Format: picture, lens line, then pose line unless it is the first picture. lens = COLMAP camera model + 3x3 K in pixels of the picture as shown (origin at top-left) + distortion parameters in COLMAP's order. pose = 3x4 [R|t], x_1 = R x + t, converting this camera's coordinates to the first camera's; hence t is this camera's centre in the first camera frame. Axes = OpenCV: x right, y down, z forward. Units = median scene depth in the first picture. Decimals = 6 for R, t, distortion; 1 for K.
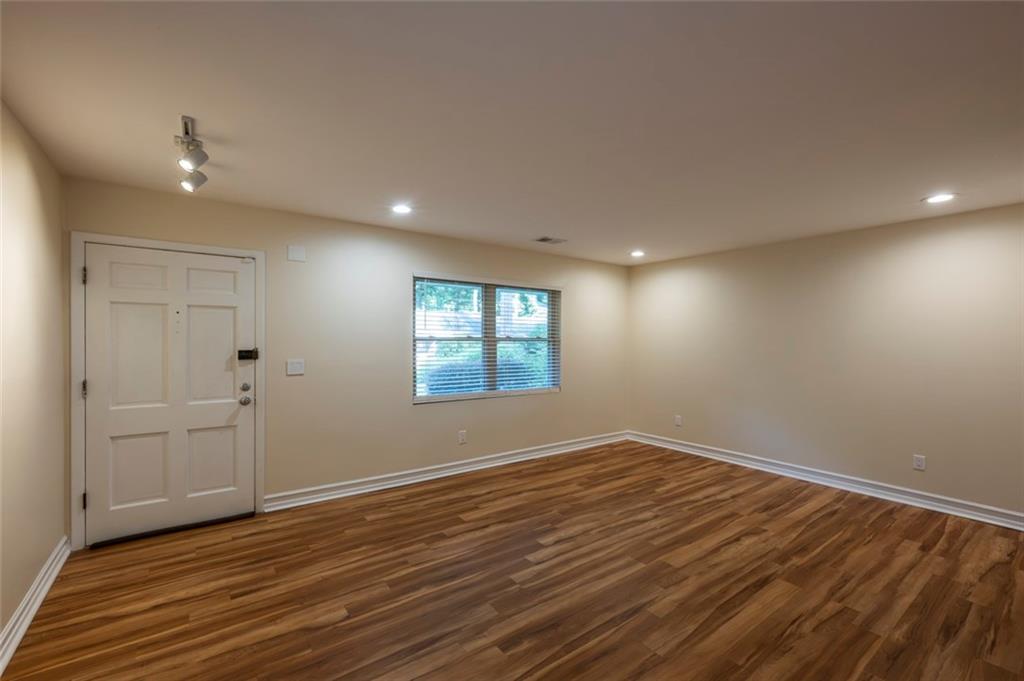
lens RADIAL K [[418.4, 0, 472.8], [0, 418.4, 342.0], [0, 0, 1]] dist [-0.004451, 0.000275]
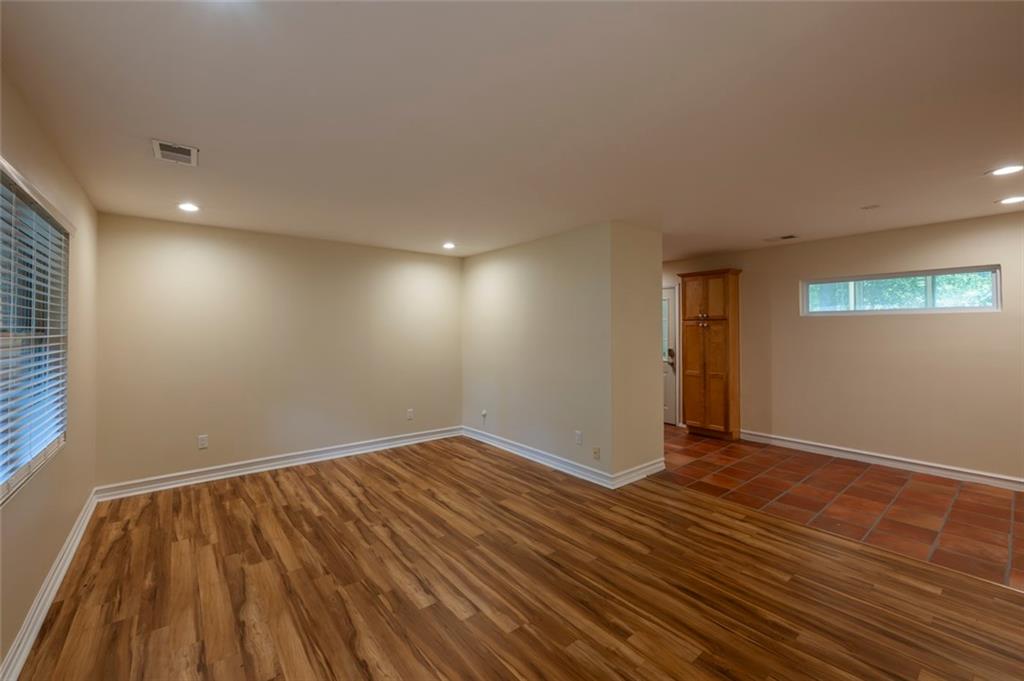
lens RADIAL K [[418.4, 0, 529.6], [0, 418.4, 326.7], [0, 0, 1]] dist [-0.004451, 0.000275]
pose [[-0.118683, 0.010605, 0.992876, -0.558305], [0.006196, 0.999931, -0.009940, -0.024285], [-0.992913, 0.004972, -0.118740, 0.795265]]
